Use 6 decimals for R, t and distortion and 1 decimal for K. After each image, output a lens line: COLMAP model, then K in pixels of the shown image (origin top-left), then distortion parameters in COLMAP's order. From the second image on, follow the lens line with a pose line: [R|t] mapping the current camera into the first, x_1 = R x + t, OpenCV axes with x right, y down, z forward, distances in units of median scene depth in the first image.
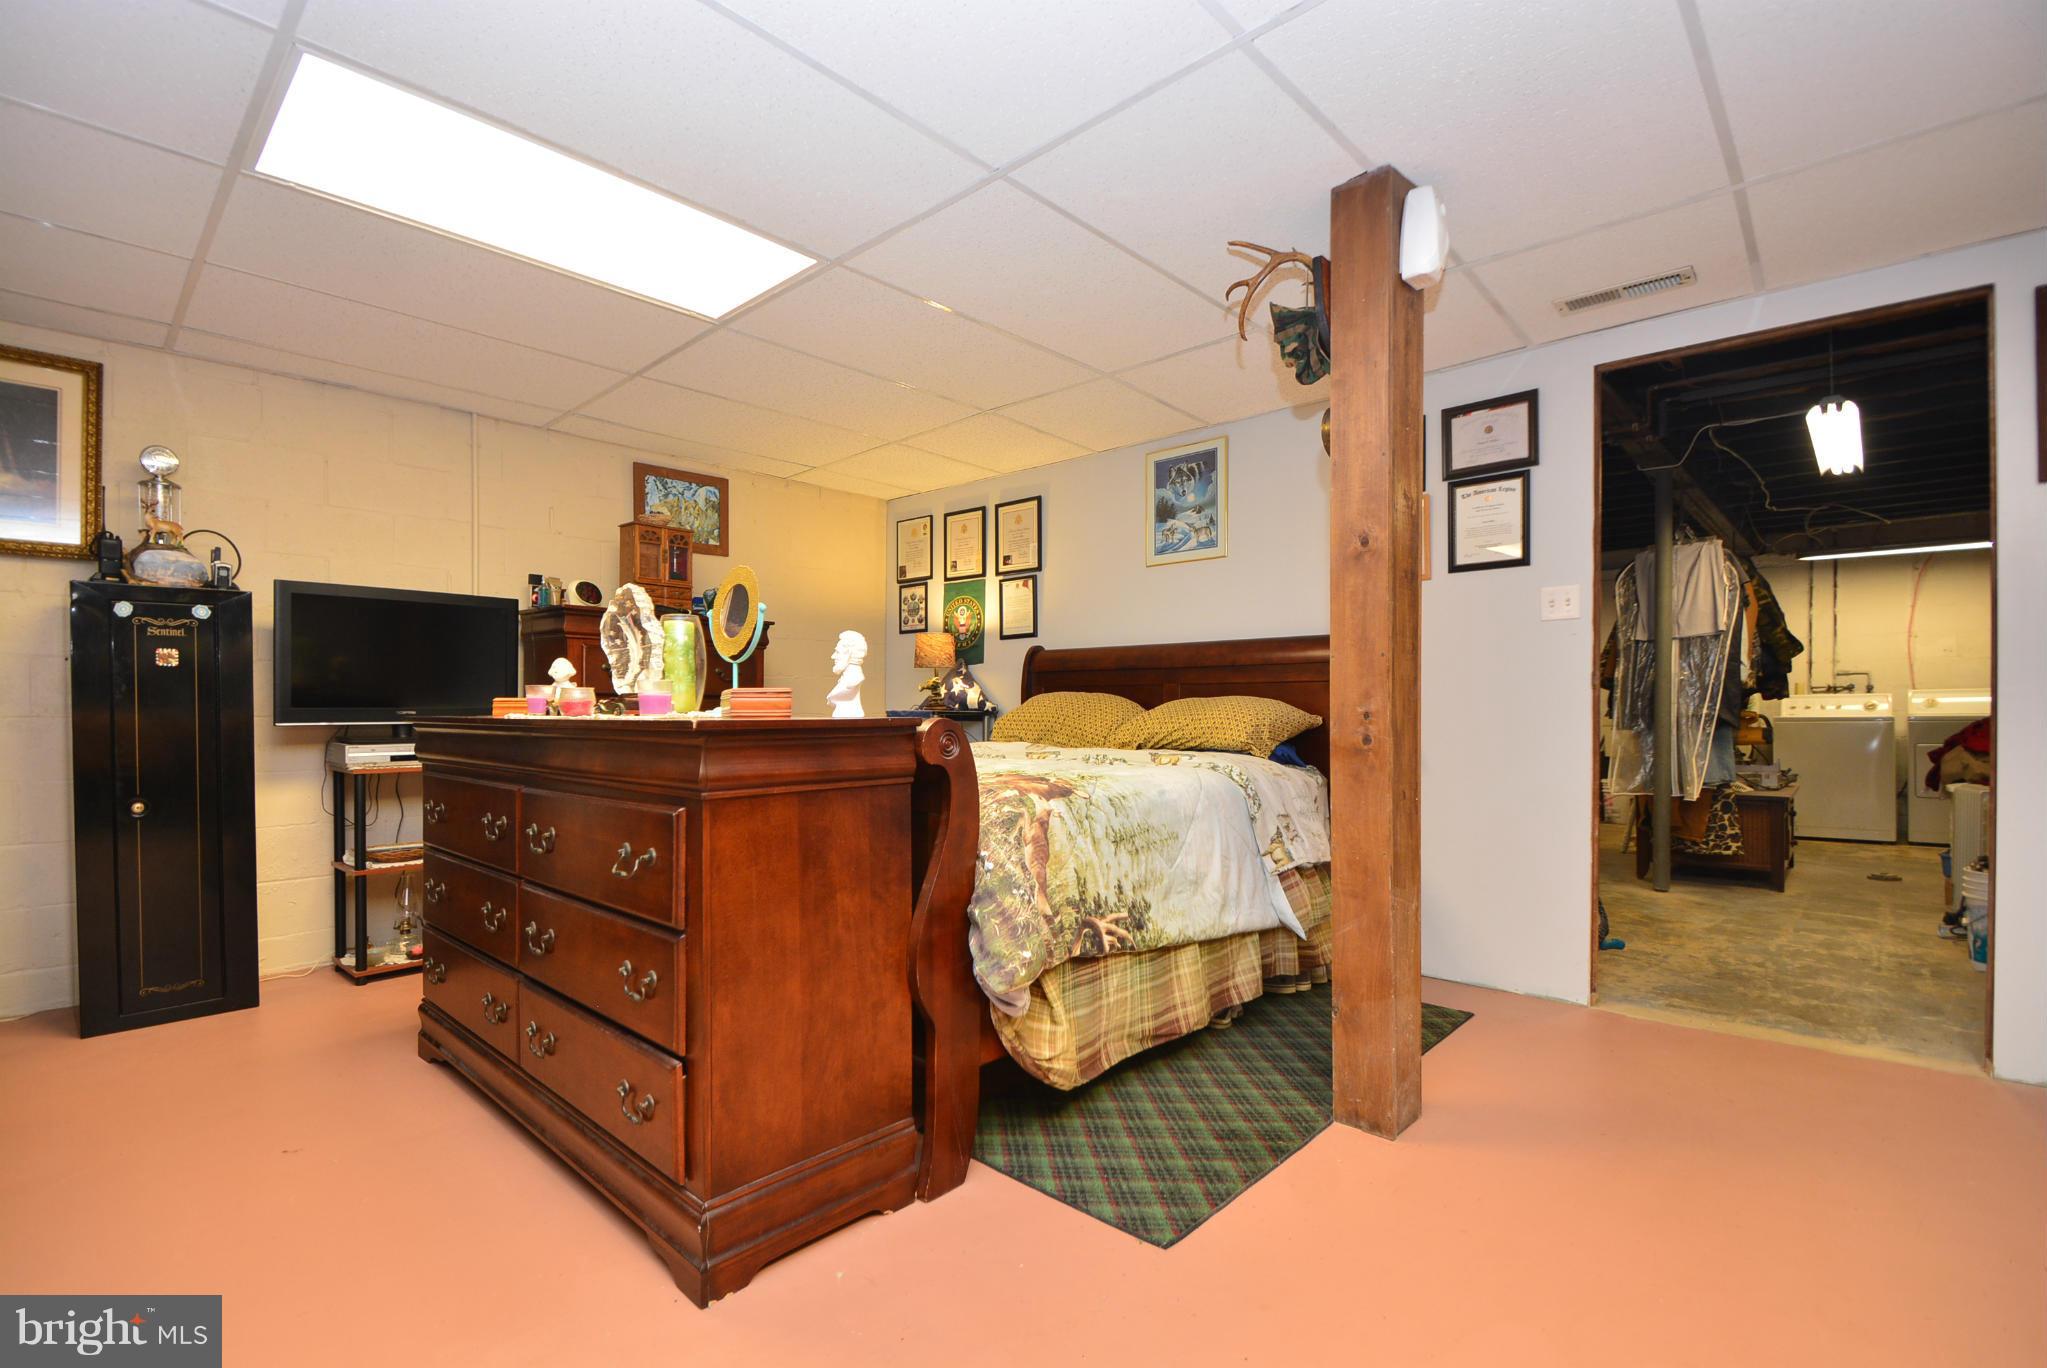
lens RADIAL K [[902.7, 0, 994.5], [0, 902.7, 712.7], [0, 0, 1]] dist [0.016058, -0.014239]
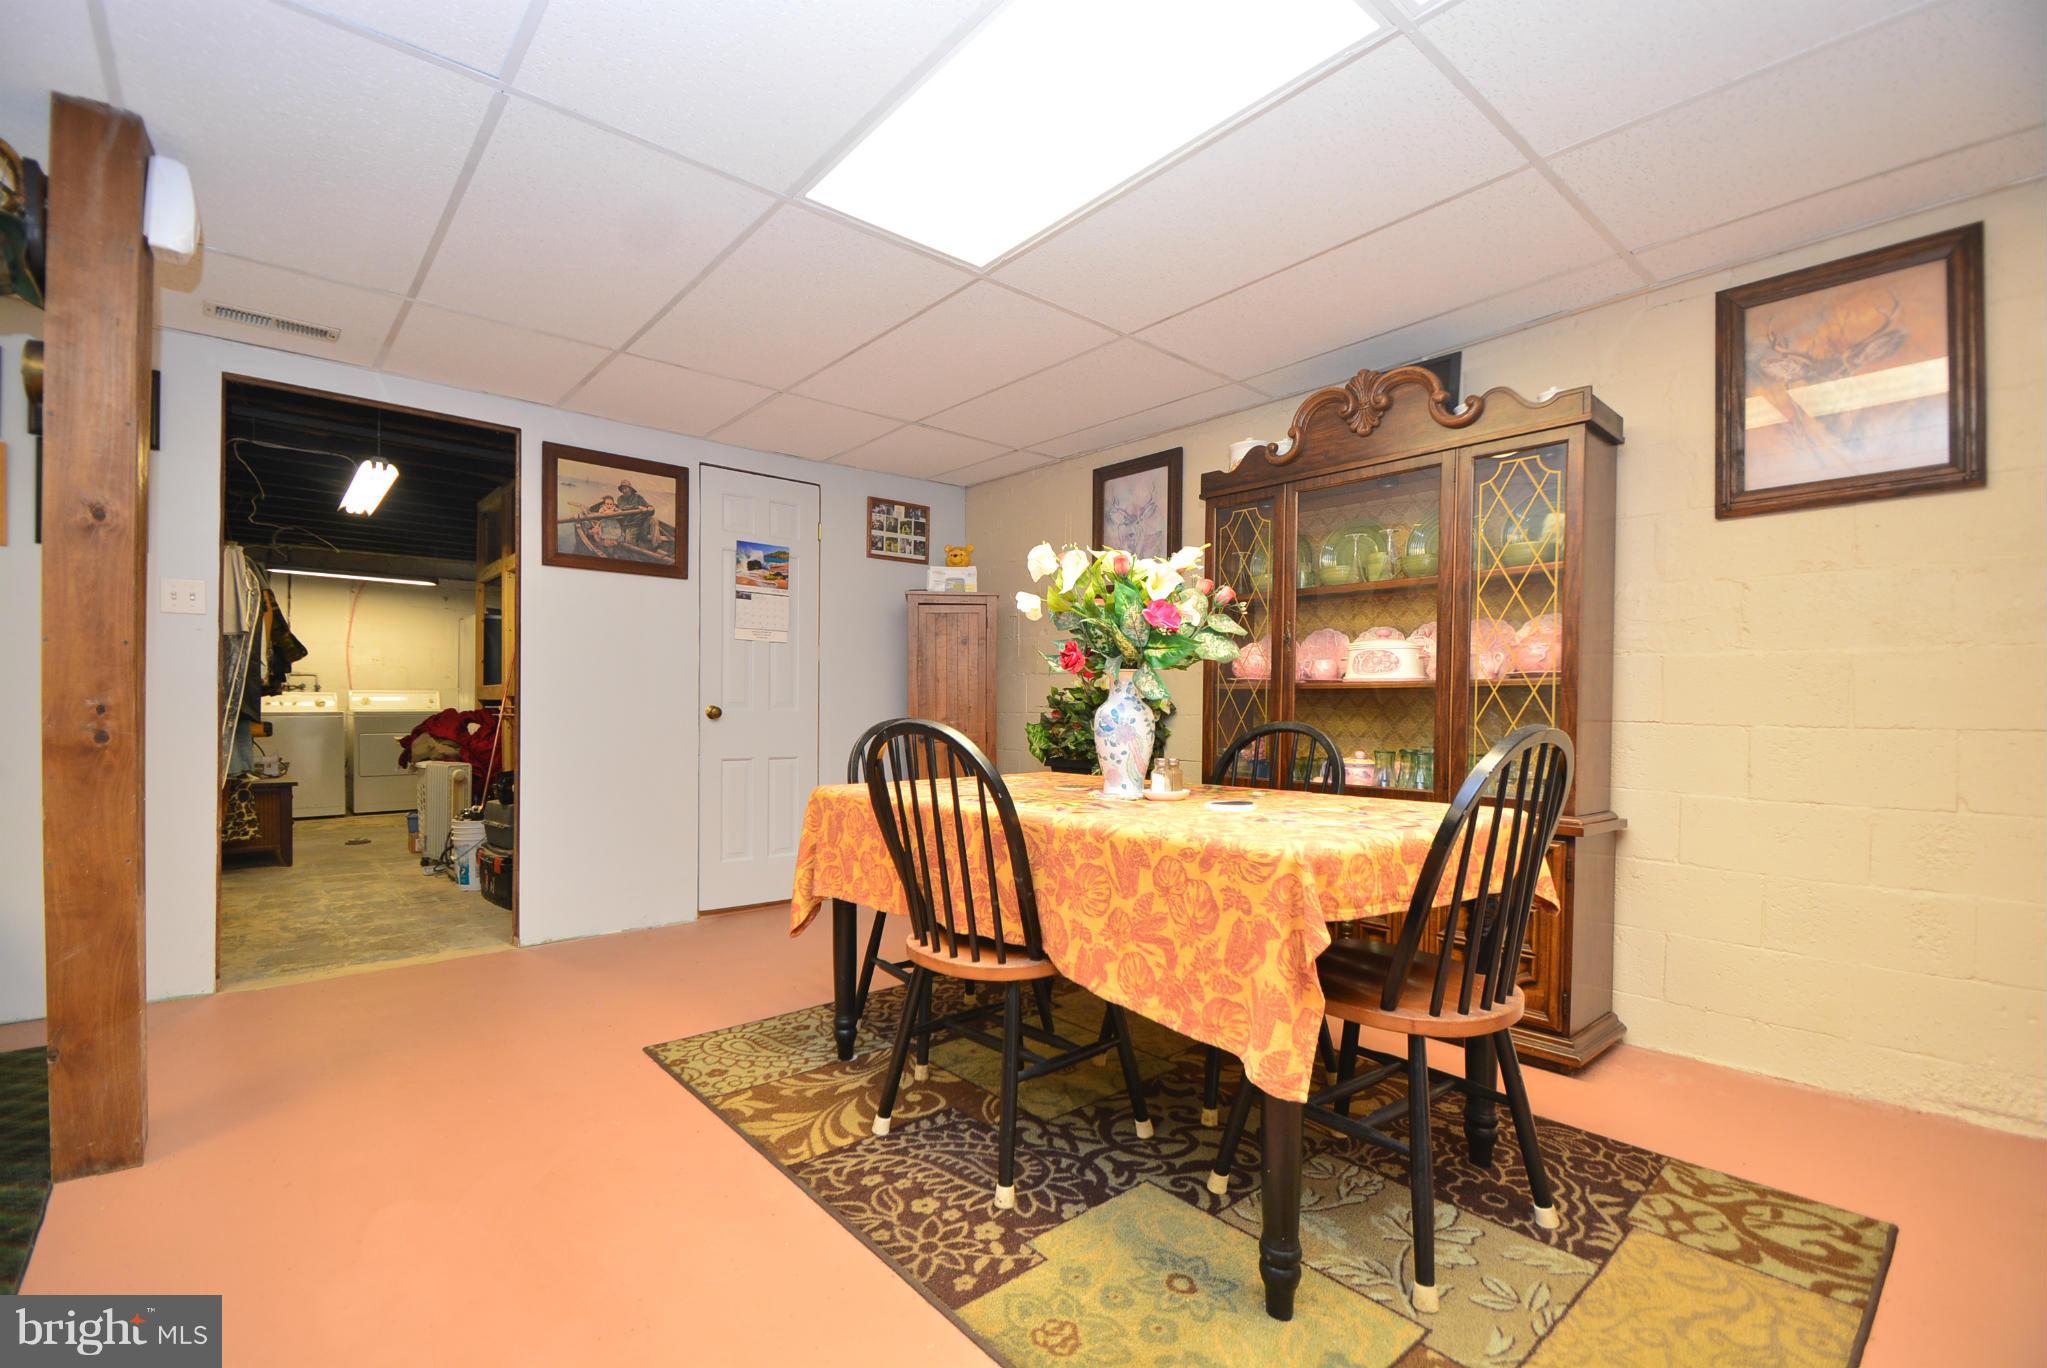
lens RADIAL K [[902.7, 0, 994.5], [0, 902.7, 712.7], [0, 0, 1]] dist [0.016058, -0.014239]
pose [[0.089120, 0.000853, 0.996020, -0.223786], [-0.006217, 0.999981, -0.000300, 0.000549], [-0.996001, -0.006166, 0.089124, 0.024987]]
